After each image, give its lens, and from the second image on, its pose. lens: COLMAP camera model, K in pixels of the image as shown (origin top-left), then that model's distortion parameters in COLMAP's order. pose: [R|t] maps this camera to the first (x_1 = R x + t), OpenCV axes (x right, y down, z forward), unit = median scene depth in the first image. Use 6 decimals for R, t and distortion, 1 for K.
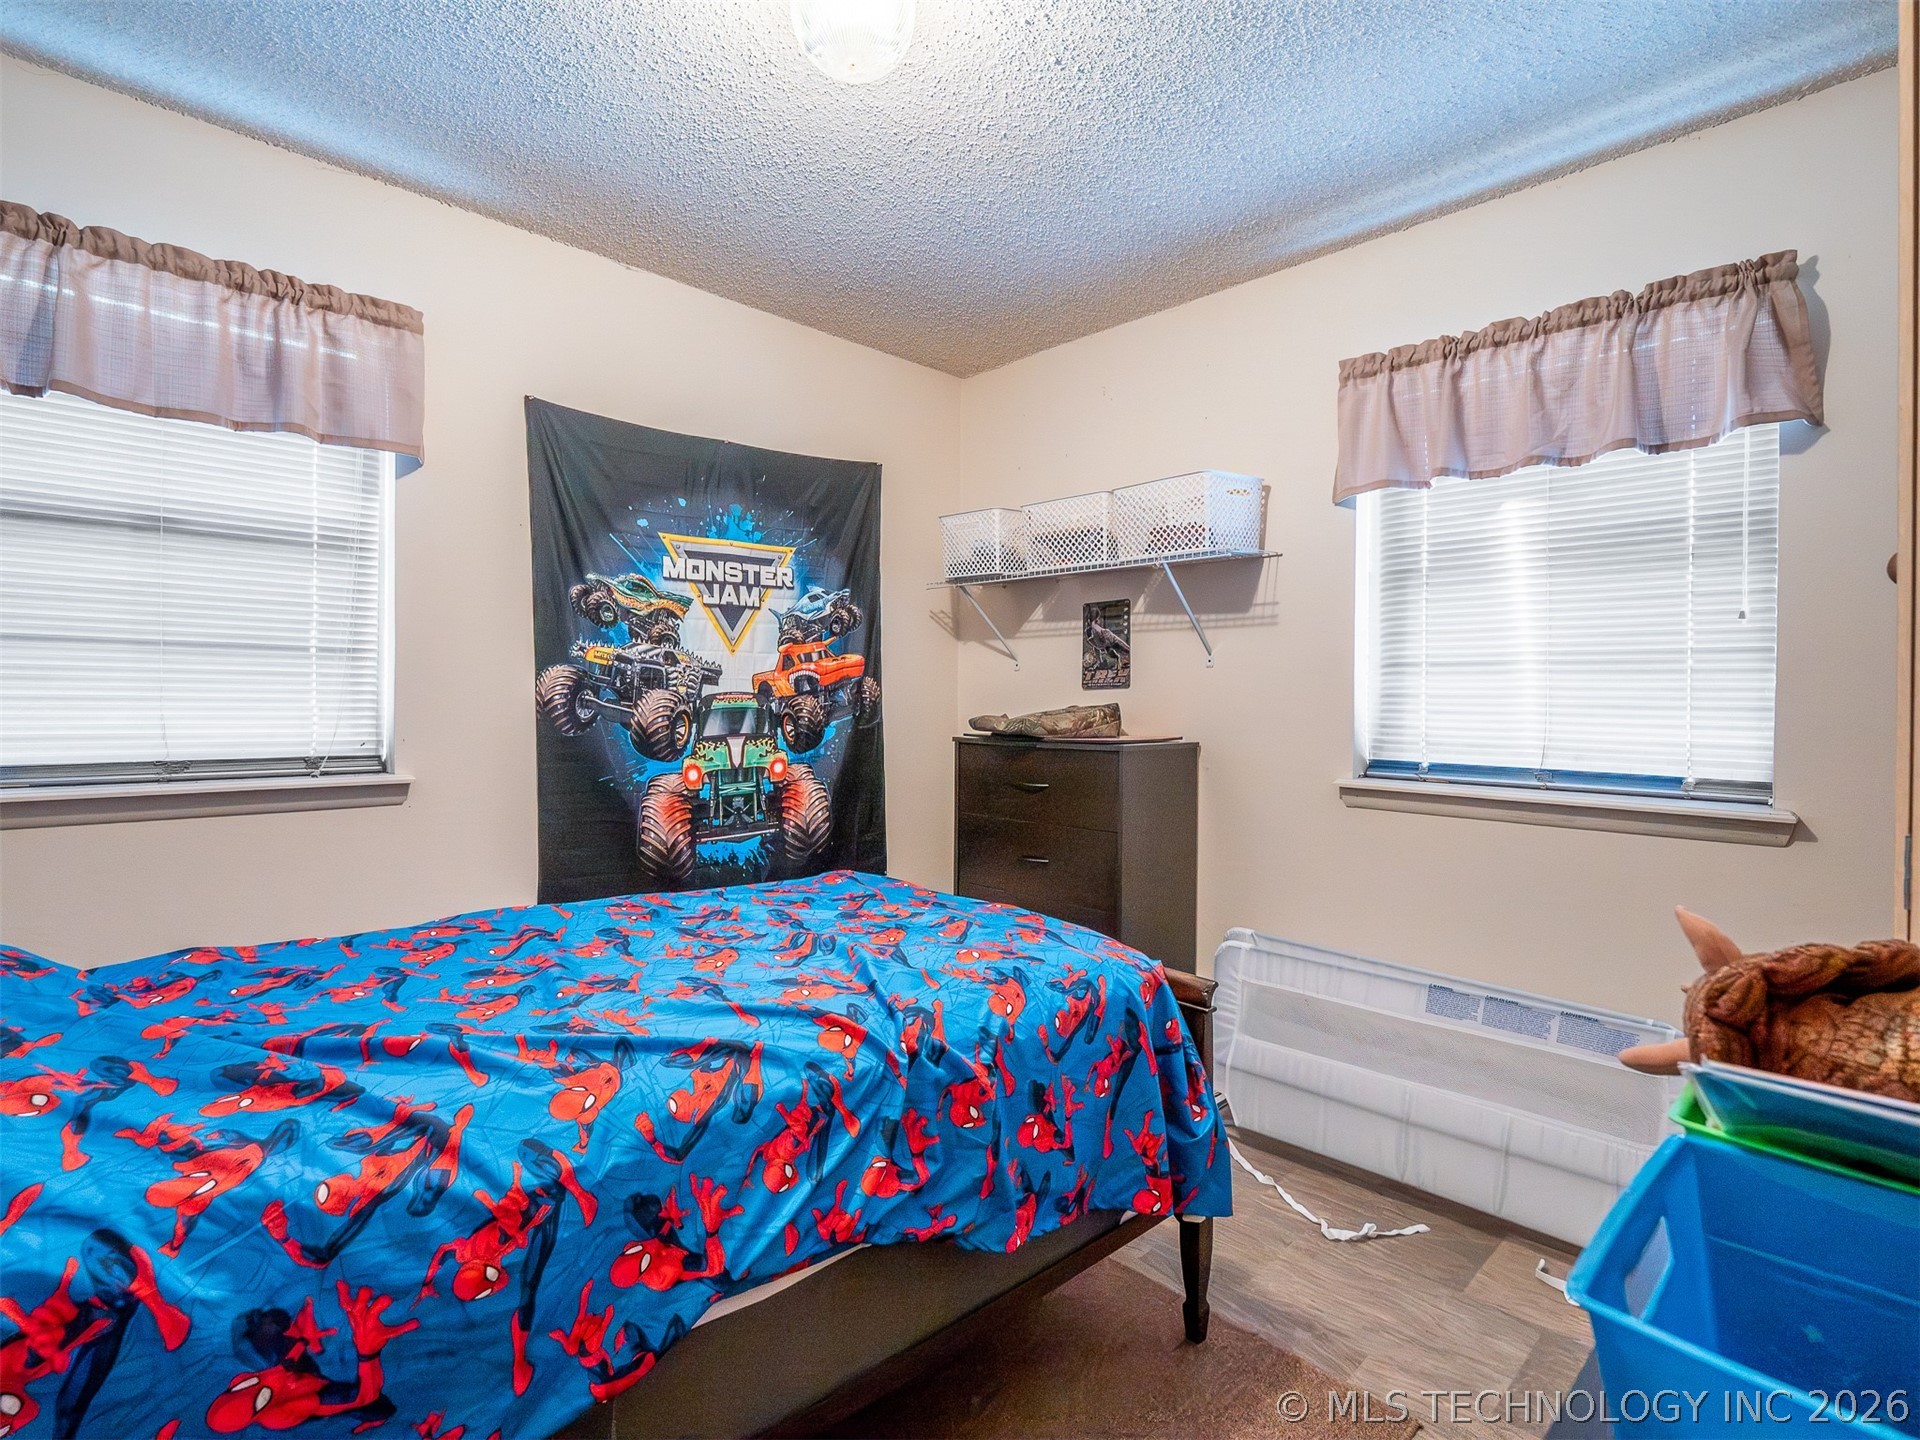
lens RADIAL K [[943.1, 0, 961.0], [0, 943.1, 716.4], [0, 0, 1]] dist [-0.002971, -0.008308]
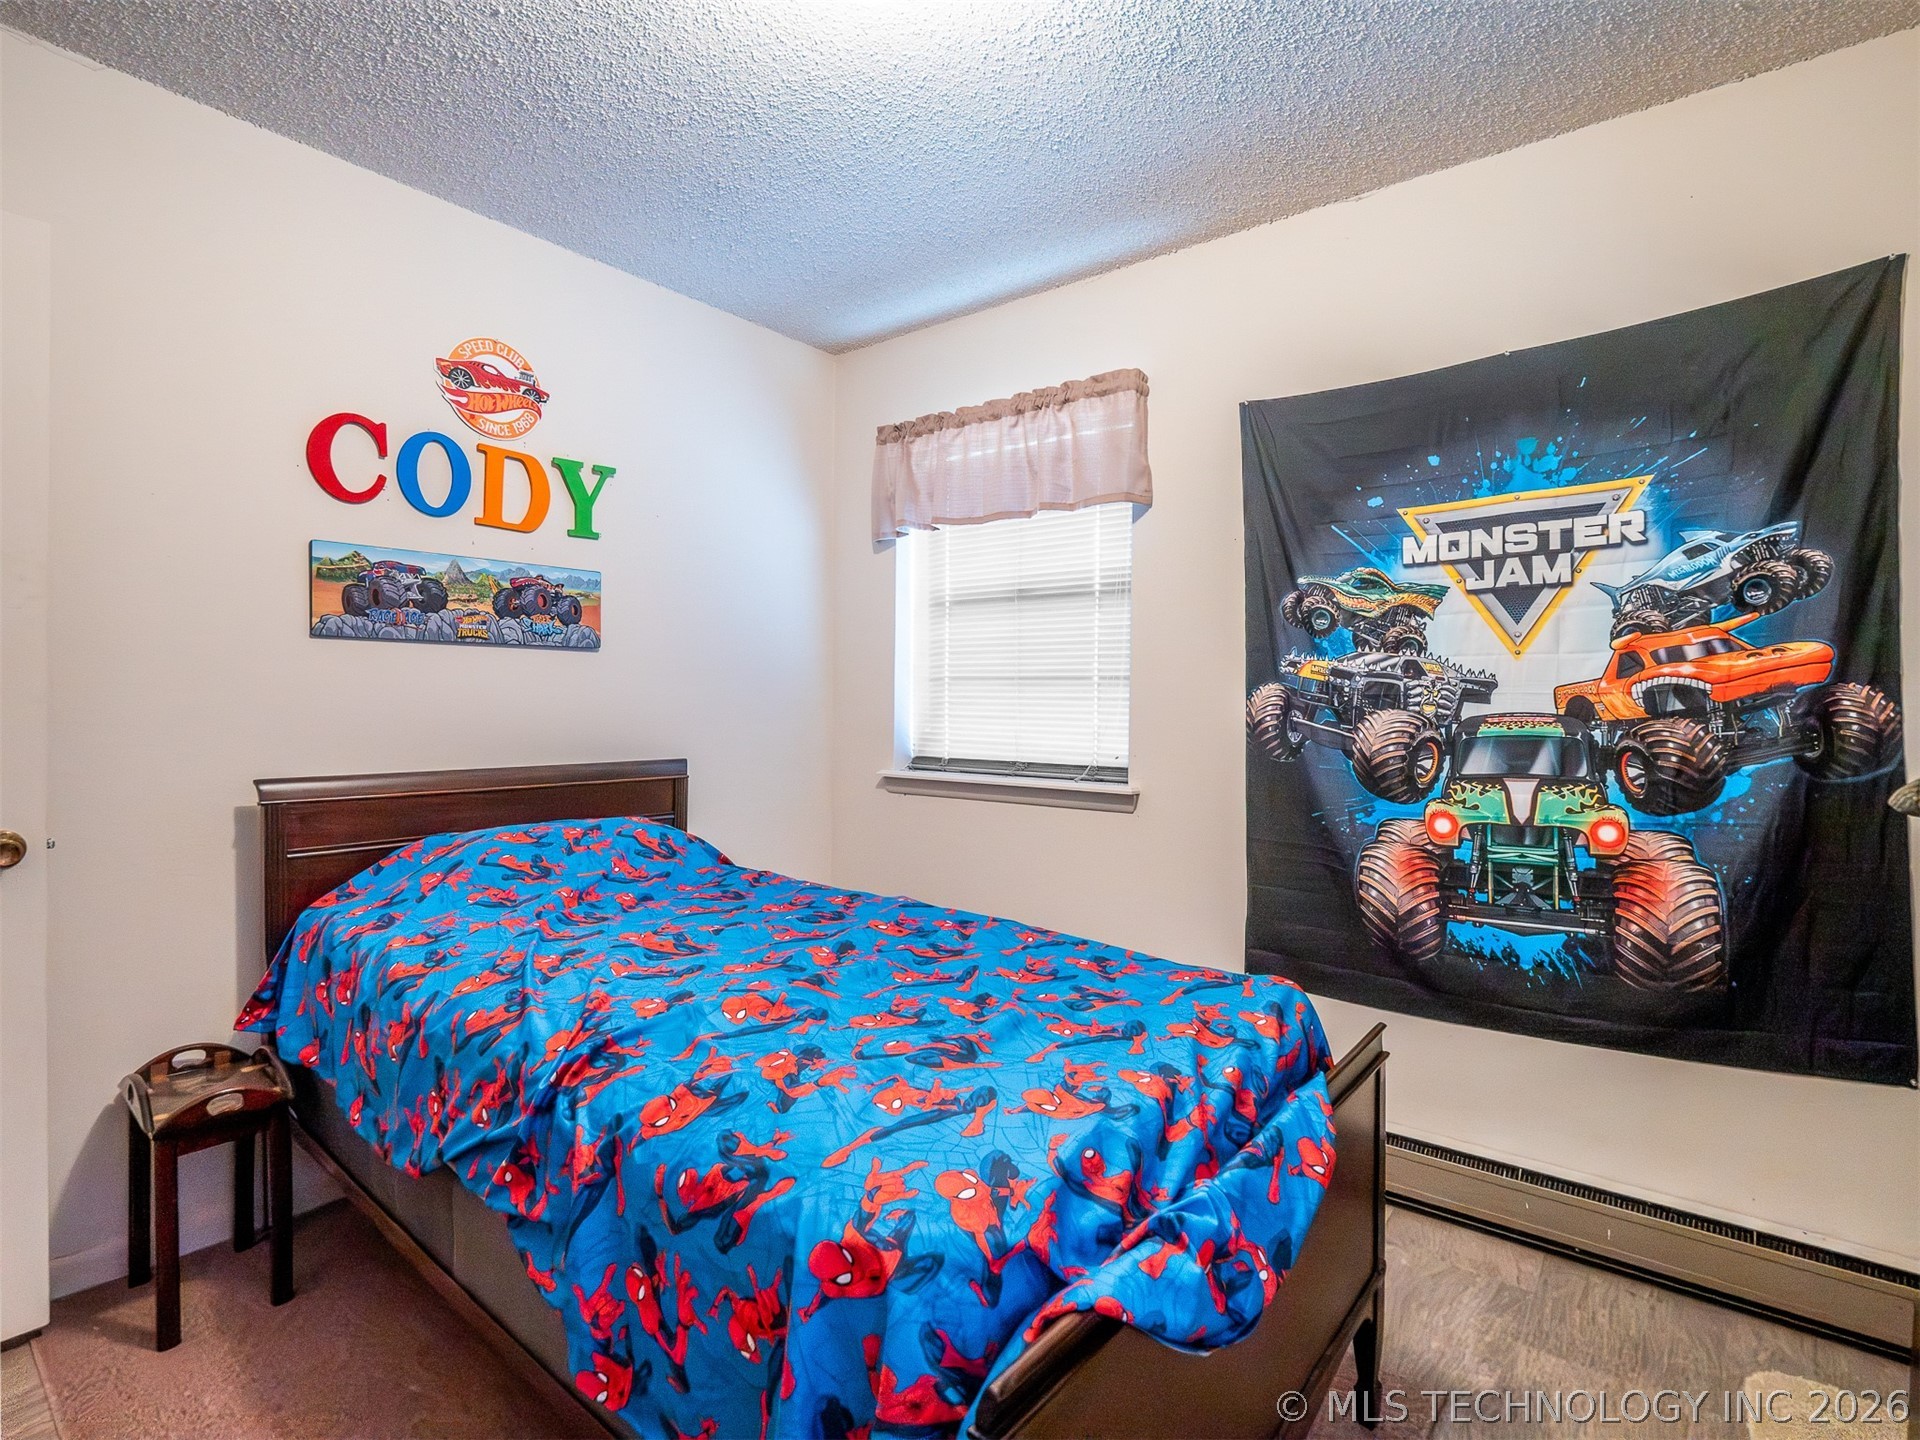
lens RADIAL K [[943.1, 0, 961.0], [0, 943.1, 716.4], [0, 0, 1]] dist [-0.002971, -0.008308]
pose [[0.127029, 0.004922, -0.991887, 0.392792], [-0.024501, 0.999698, 0.001823, -0.014974], [0.991596, 0.024071, 0.127111, 0.523706]]
